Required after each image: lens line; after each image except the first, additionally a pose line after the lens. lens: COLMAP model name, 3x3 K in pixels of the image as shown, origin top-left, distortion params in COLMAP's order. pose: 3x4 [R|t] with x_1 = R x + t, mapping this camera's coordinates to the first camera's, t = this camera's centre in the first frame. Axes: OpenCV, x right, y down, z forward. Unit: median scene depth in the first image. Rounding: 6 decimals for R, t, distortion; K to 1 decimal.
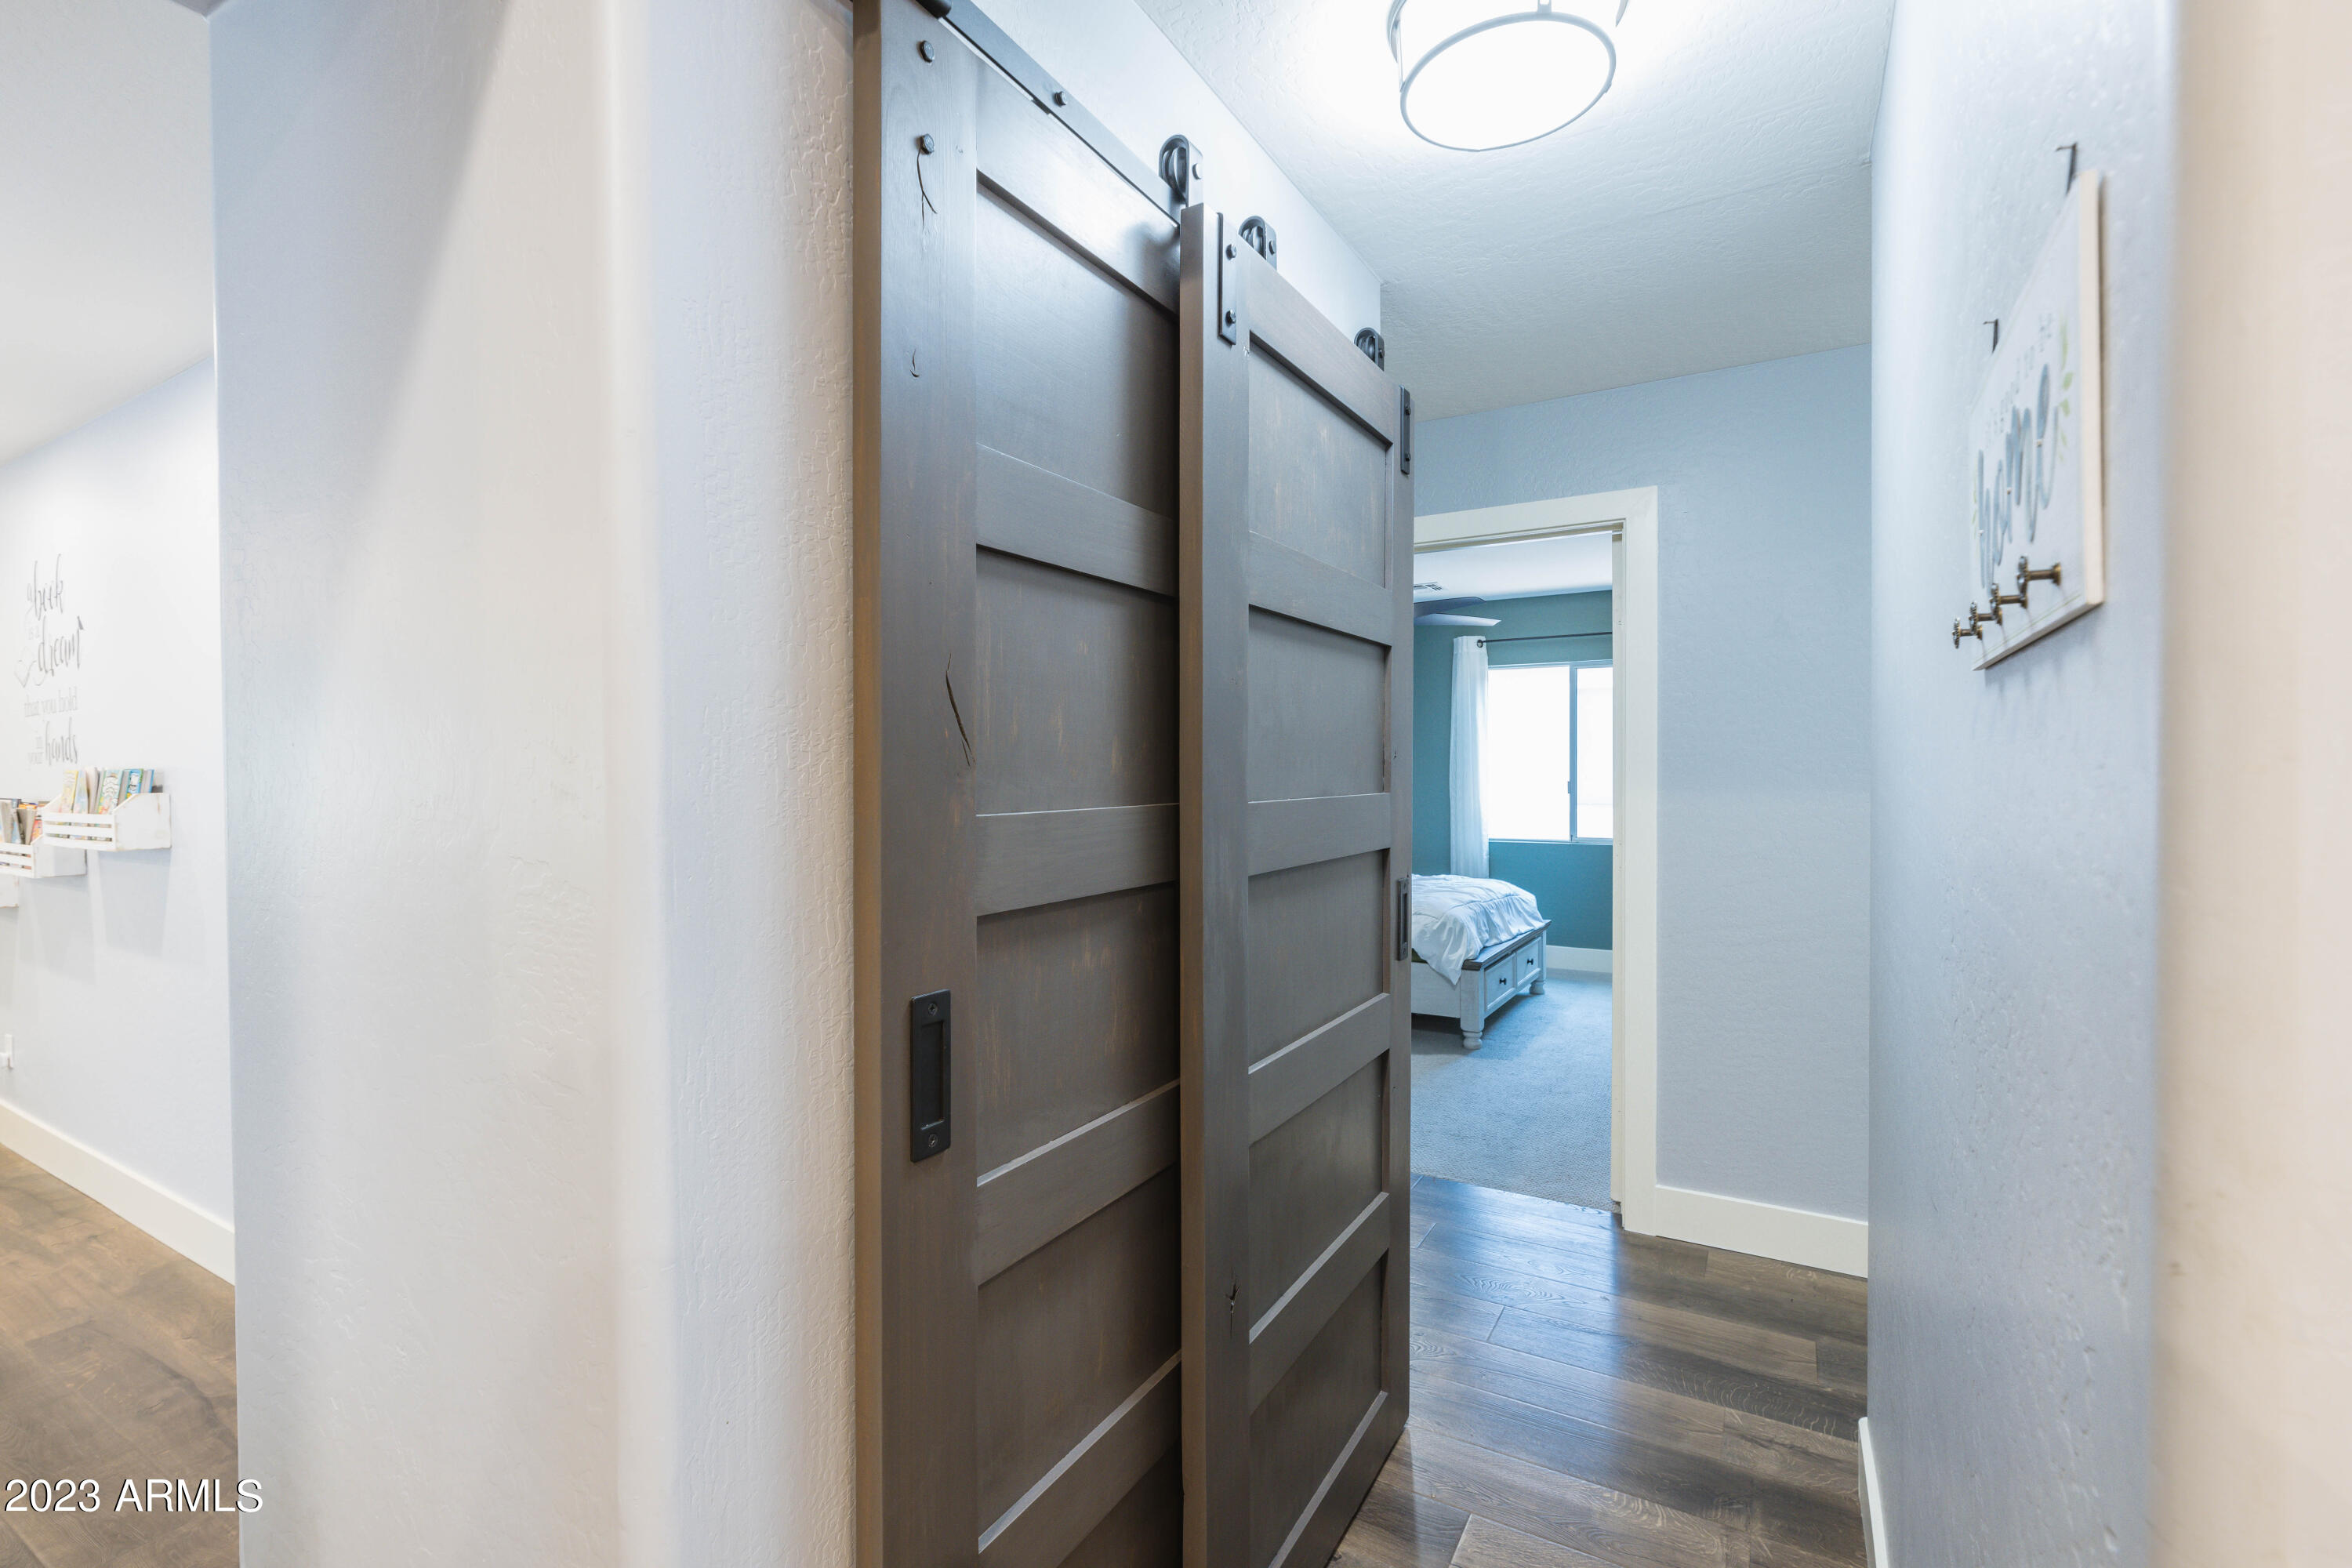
lens RADIAL K [[1037.1, 0, 1176.0], [0, 1037.1, 784.0], [0, 0, 1]] dist [0.001121, 0.000398]
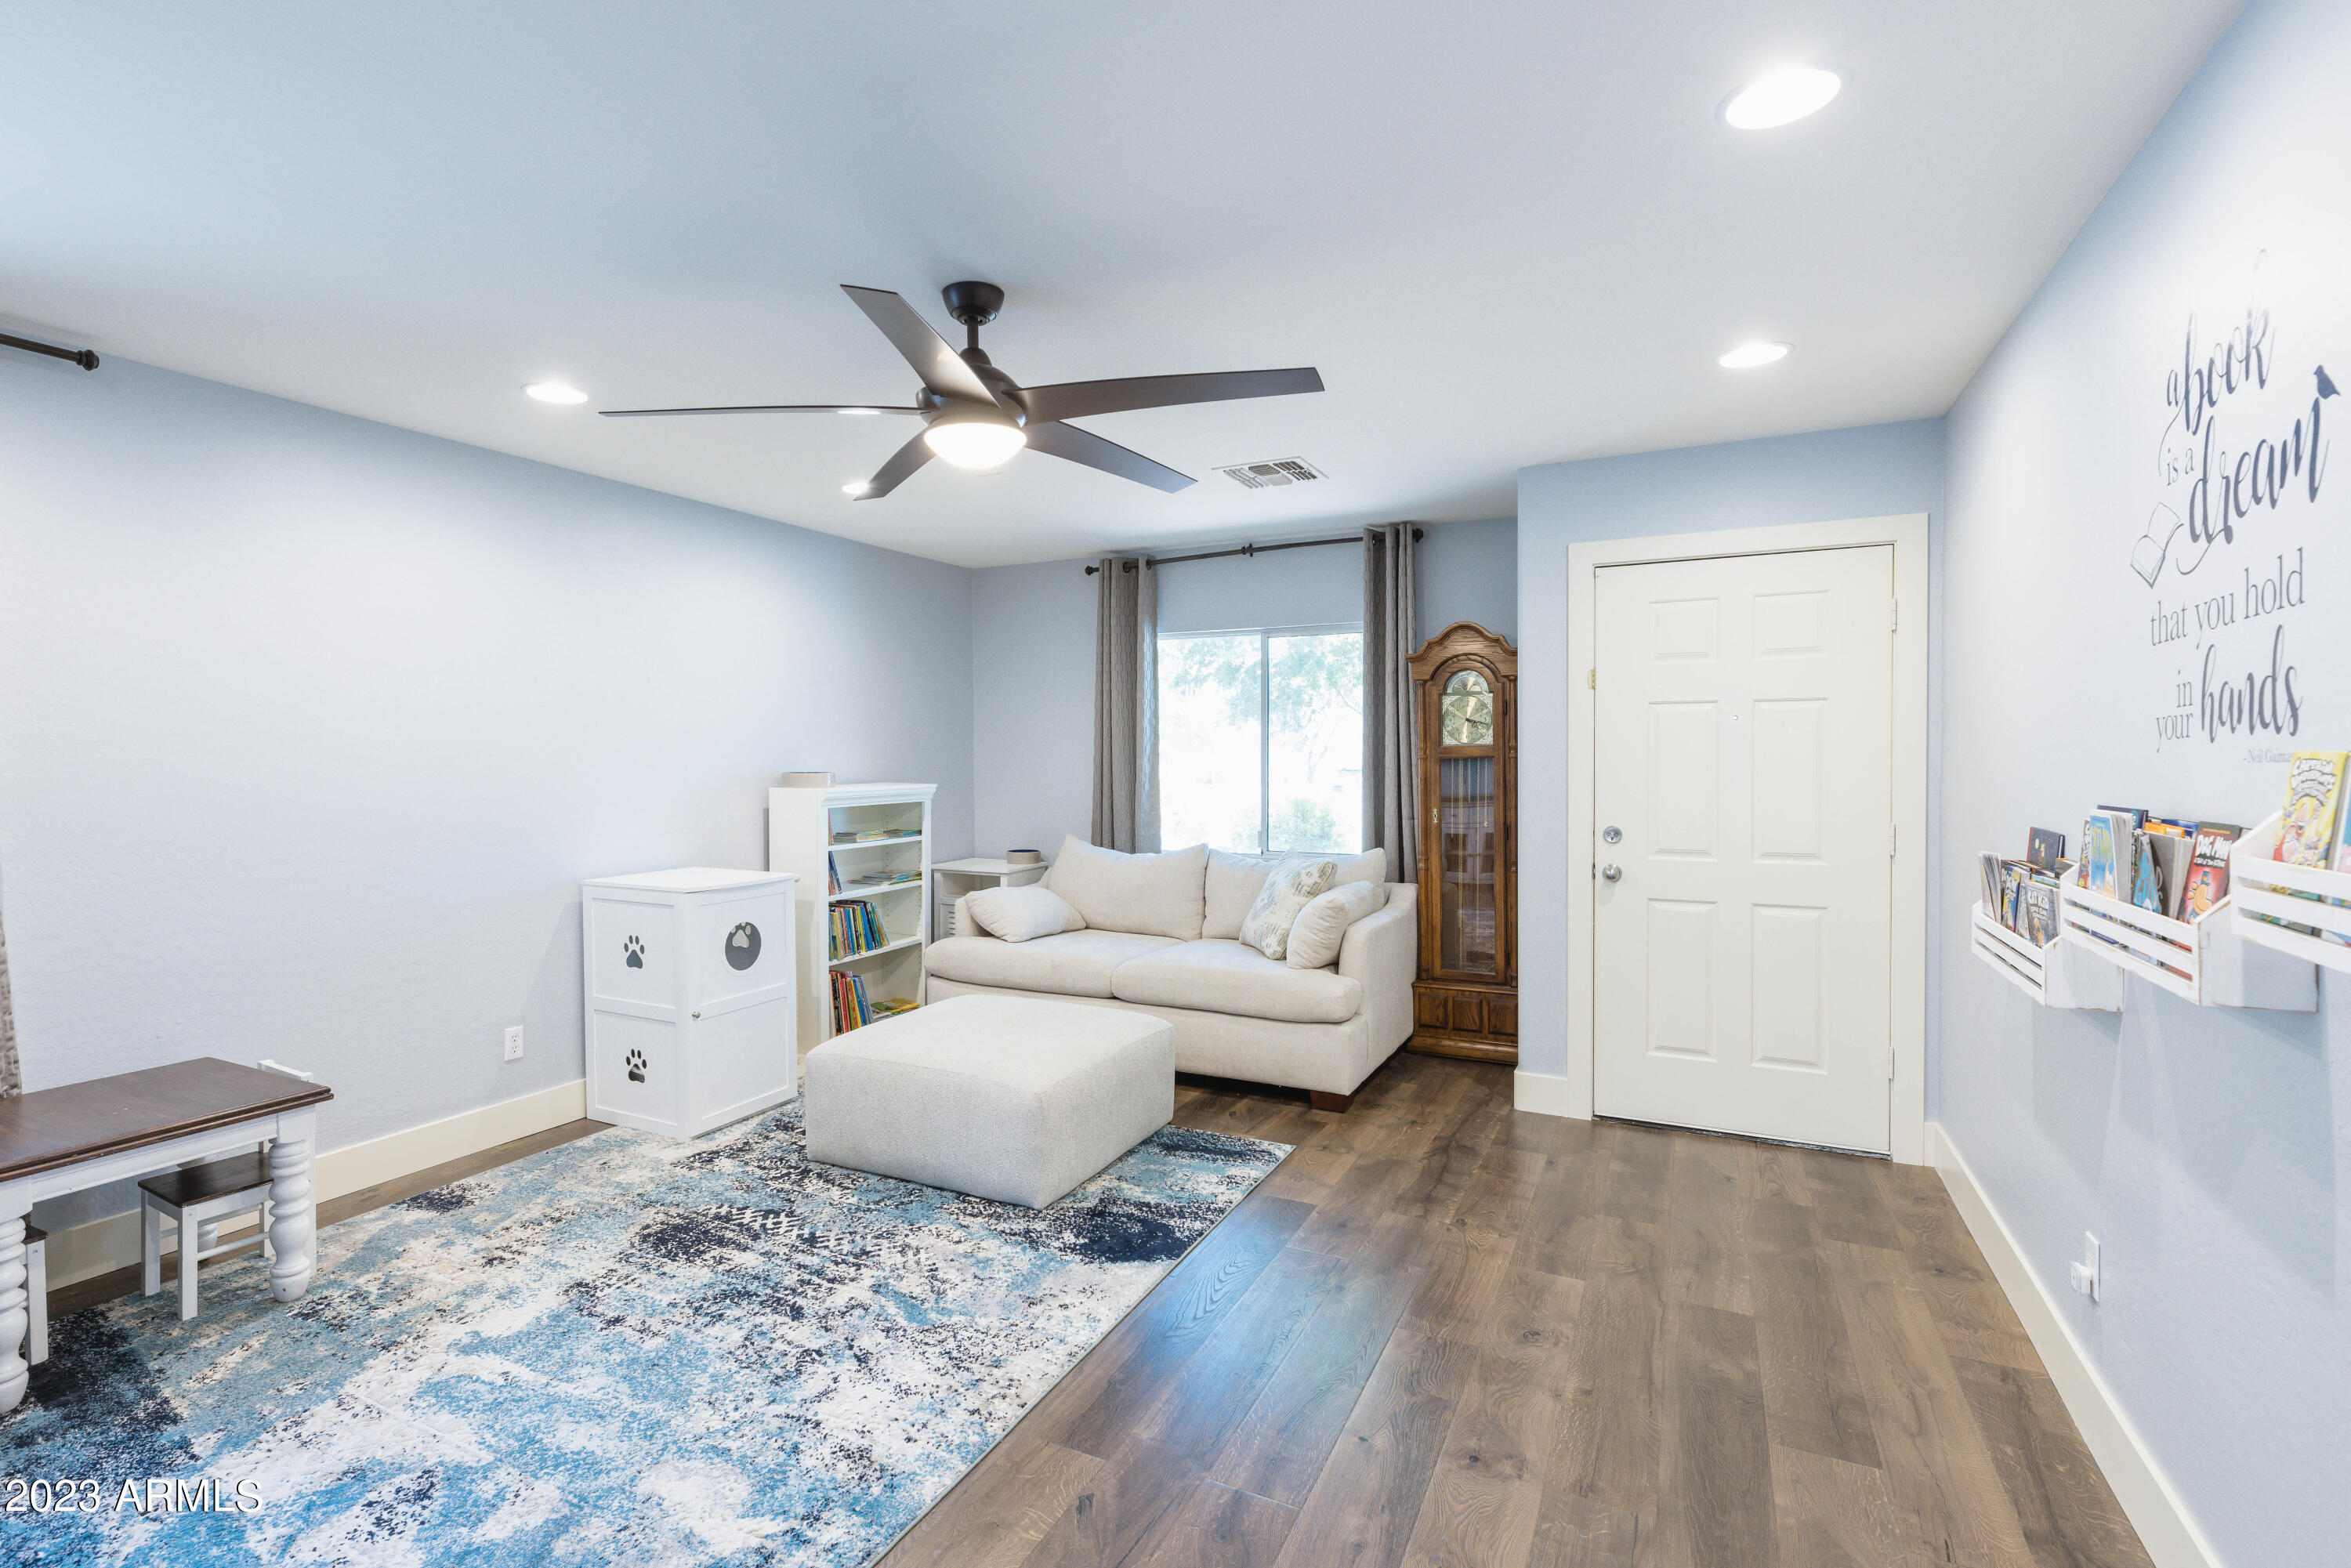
lens RADIAL K [[1105.2, 0, 1106.9], [0, 1105.2, 780.6], [0, 0, 1]] dist [-0.001133, -0.000797]
pose [[0.042739, 0.025636, -0.998757, -0.657274], [-0.013448, 0.999595, 0.025082, -0.006596], [0.998996, 0.012359, 0.043066, 0.523371]]
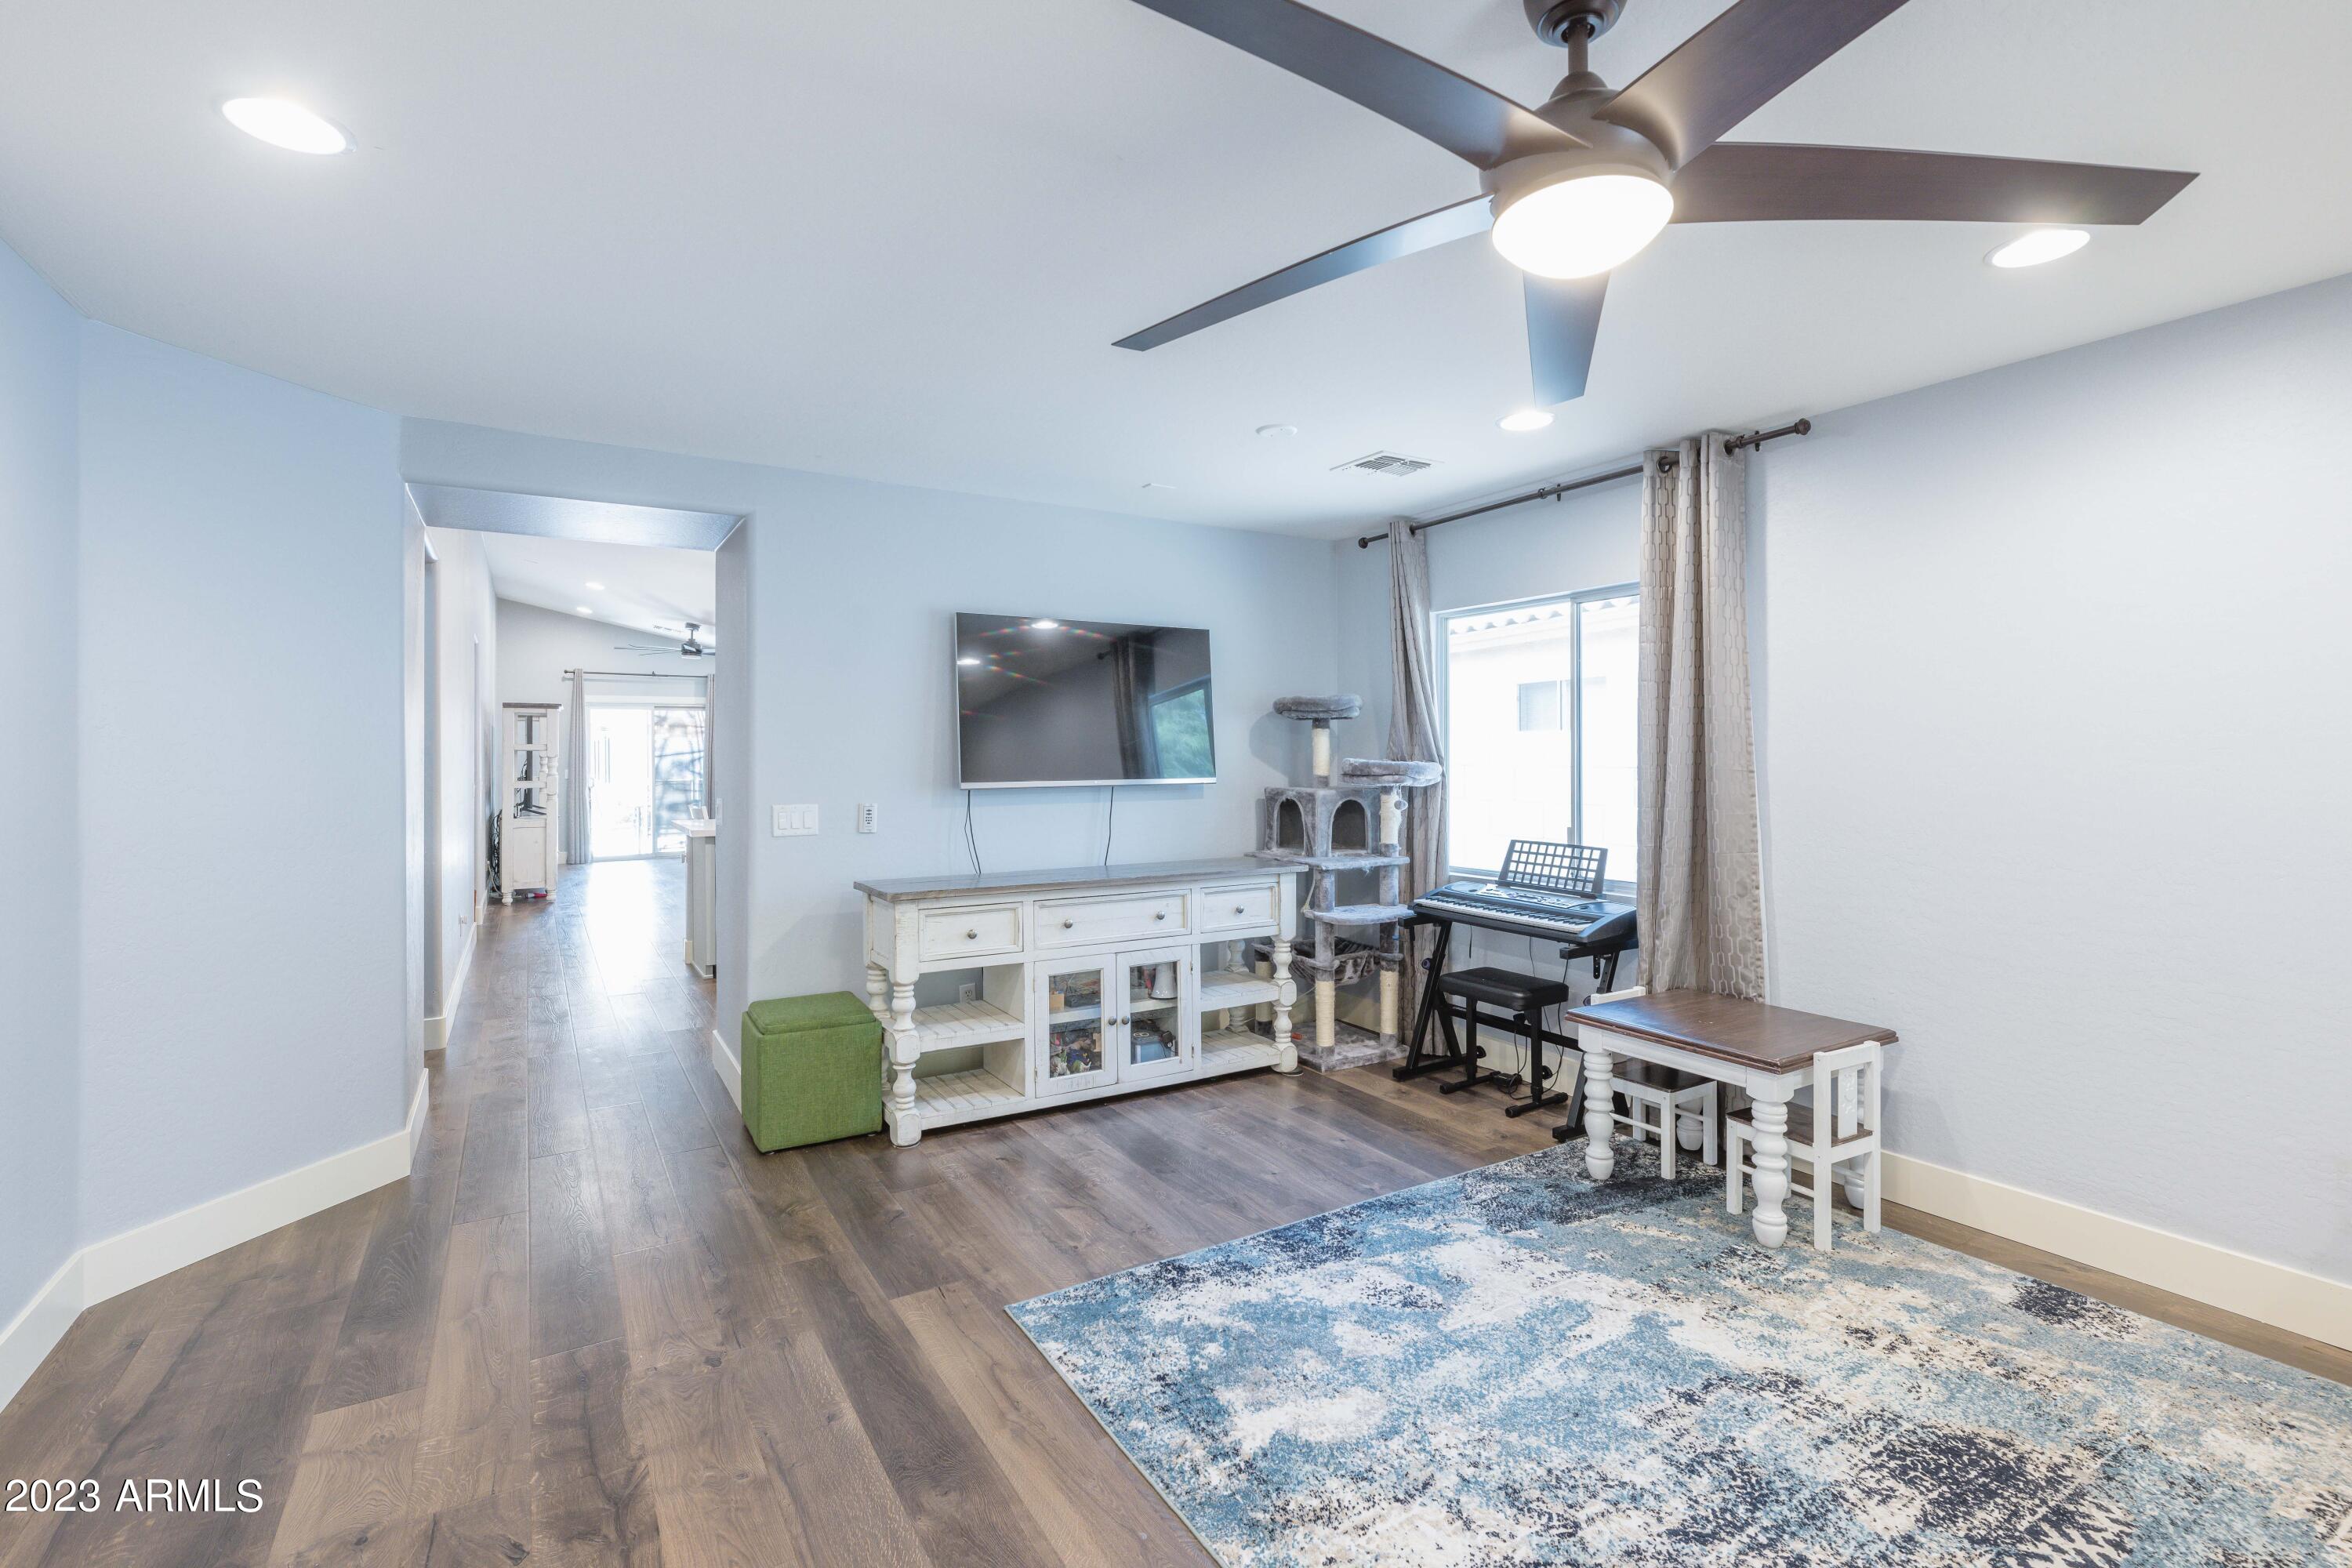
lens RADIAL K [[1052.7, 0, 1175.6], [0, 1052.7, 750.4], [0, 0, 1]] dist [-0.001693, -0.000171]
pose [[-0.883412, 0.007471, 0.468538, -1.515478], [0.014273, 0.999838, 0.010967, -0.006665], [-0.468380, 0.016376, -0.883375, 0.943552]]
